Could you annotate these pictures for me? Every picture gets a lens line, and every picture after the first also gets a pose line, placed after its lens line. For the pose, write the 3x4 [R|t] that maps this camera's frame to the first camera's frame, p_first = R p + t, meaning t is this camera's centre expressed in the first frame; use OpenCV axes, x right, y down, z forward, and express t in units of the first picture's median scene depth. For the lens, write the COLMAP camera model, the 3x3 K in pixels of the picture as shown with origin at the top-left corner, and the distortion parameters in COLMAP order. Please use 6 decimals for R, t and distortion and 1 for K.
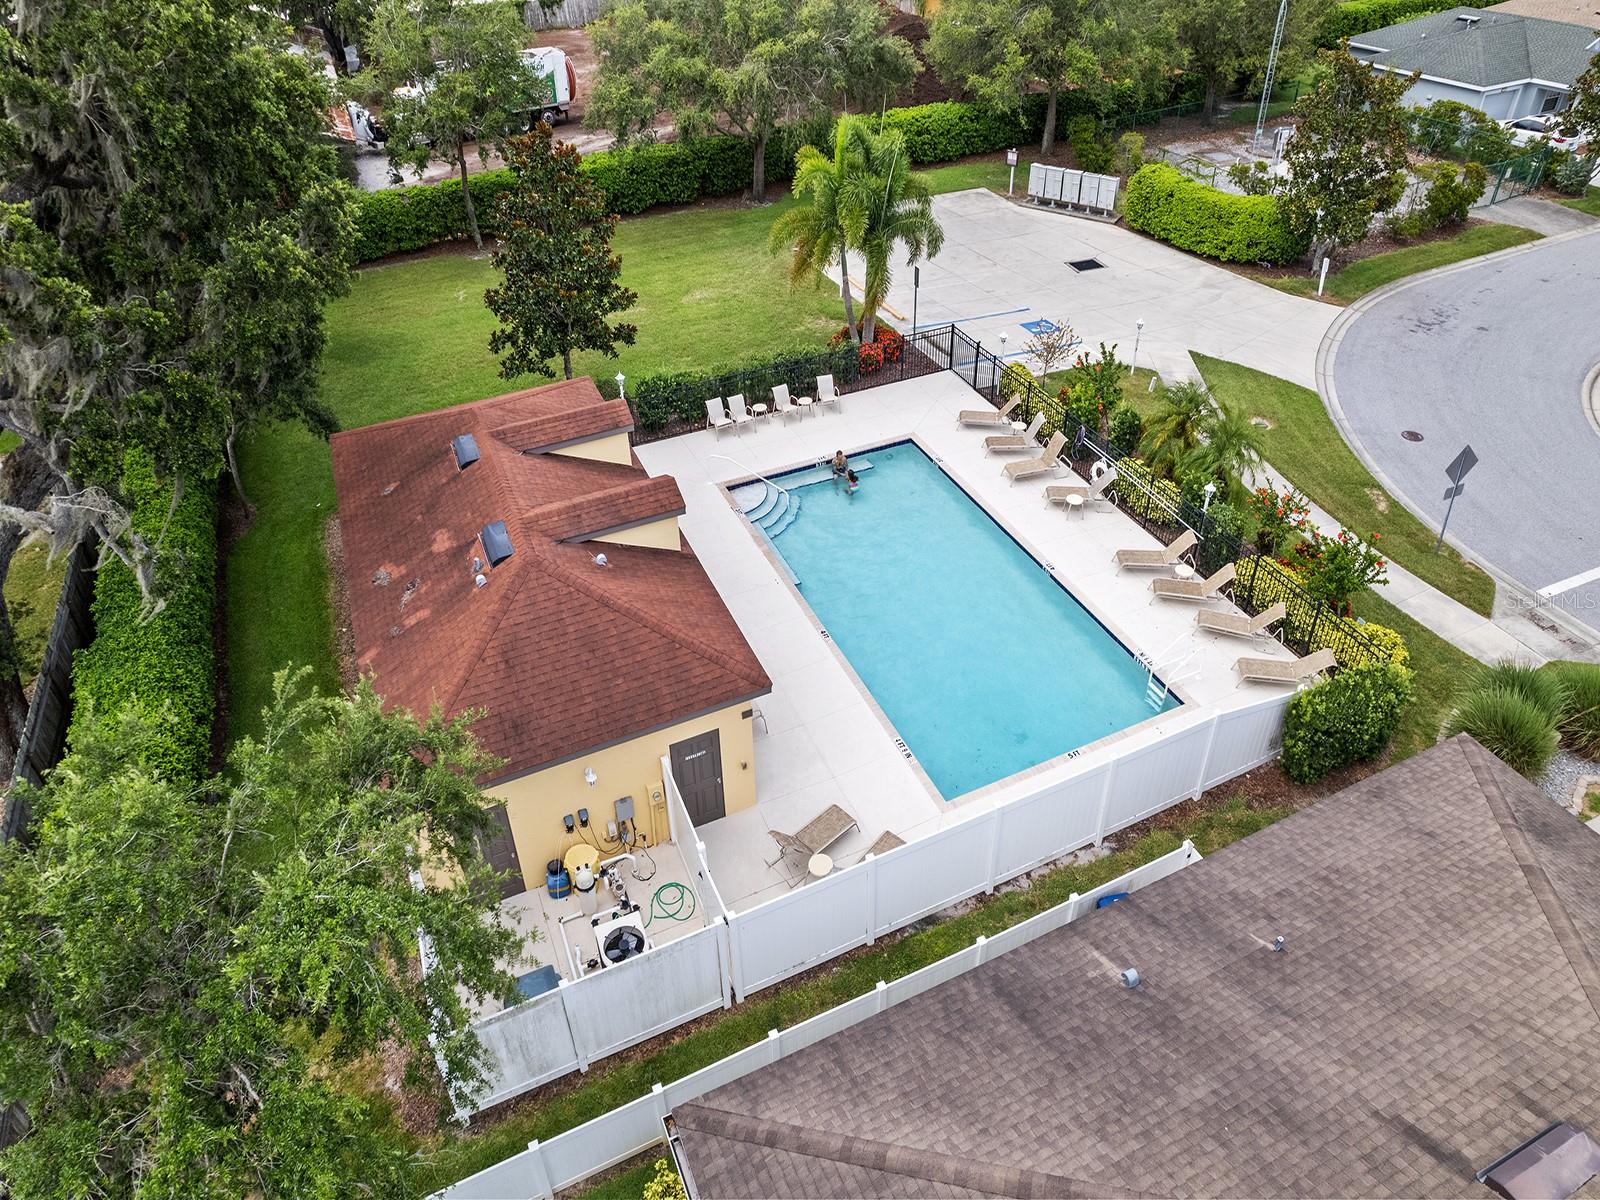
lens RADIAL K [[1021.0, 0, 800.8], [0, 1021.0, 496.8], [0, 0, 1]] dist [-0.117875, 0.107603]
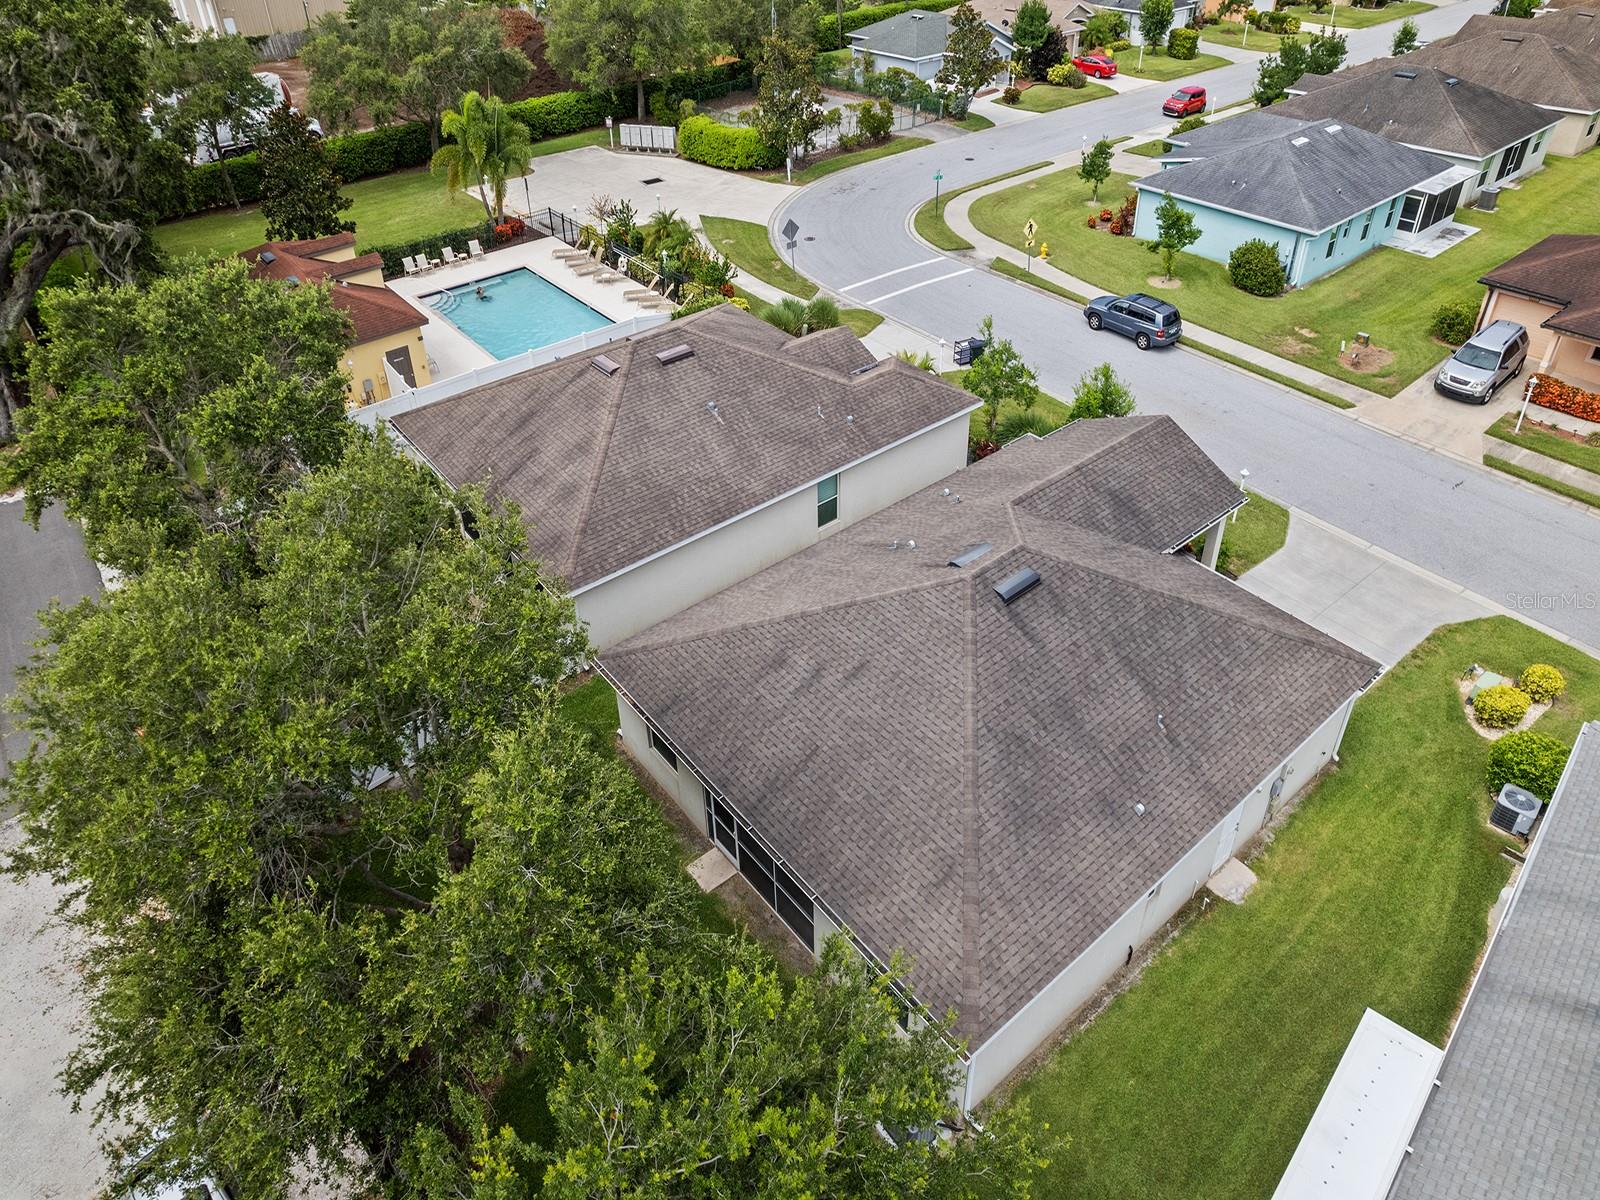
lens RADIAL K [[1021.0, 0, 800.8], [0, 1021.0, 496.8], [0, 0, 1]] dist [-0.117875, 0.107603]
pose [[0.966743, -0.140662, 0.213594, 0.109126], [0.144674, 0.989474, -0.003189, 0.316946], [-0.210897, 0.033984, 0.976917, -0.610655]]
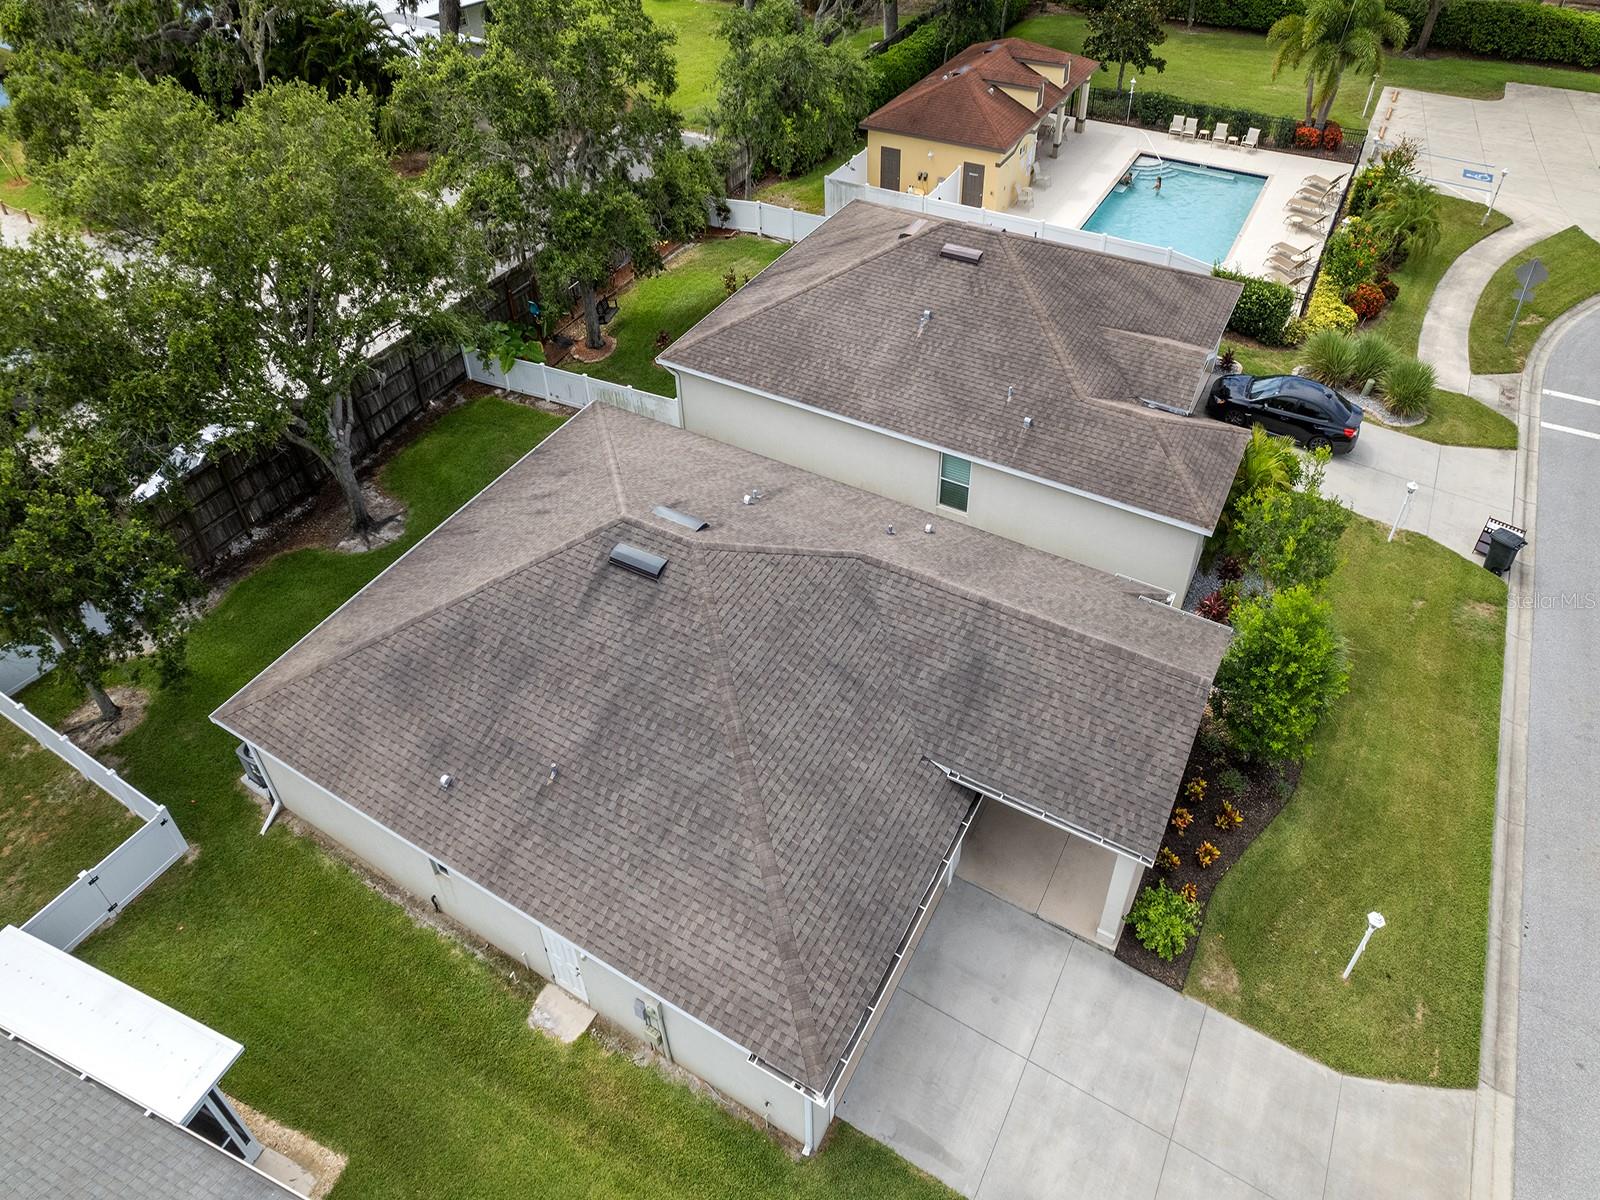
lens RADIAL K [[1046.1, 0, 800.1], [0, 1046.1, 479.2], [0, 0, 1]] dist [-0.098458, 0.089359]
pose [[0.589070, 0.515556, -0.622253, 0.674710], [-0.456289, 0.847744, 0.270426, 0.177008], [0.666931, 0.124628, 0.734623, -0.406383]]
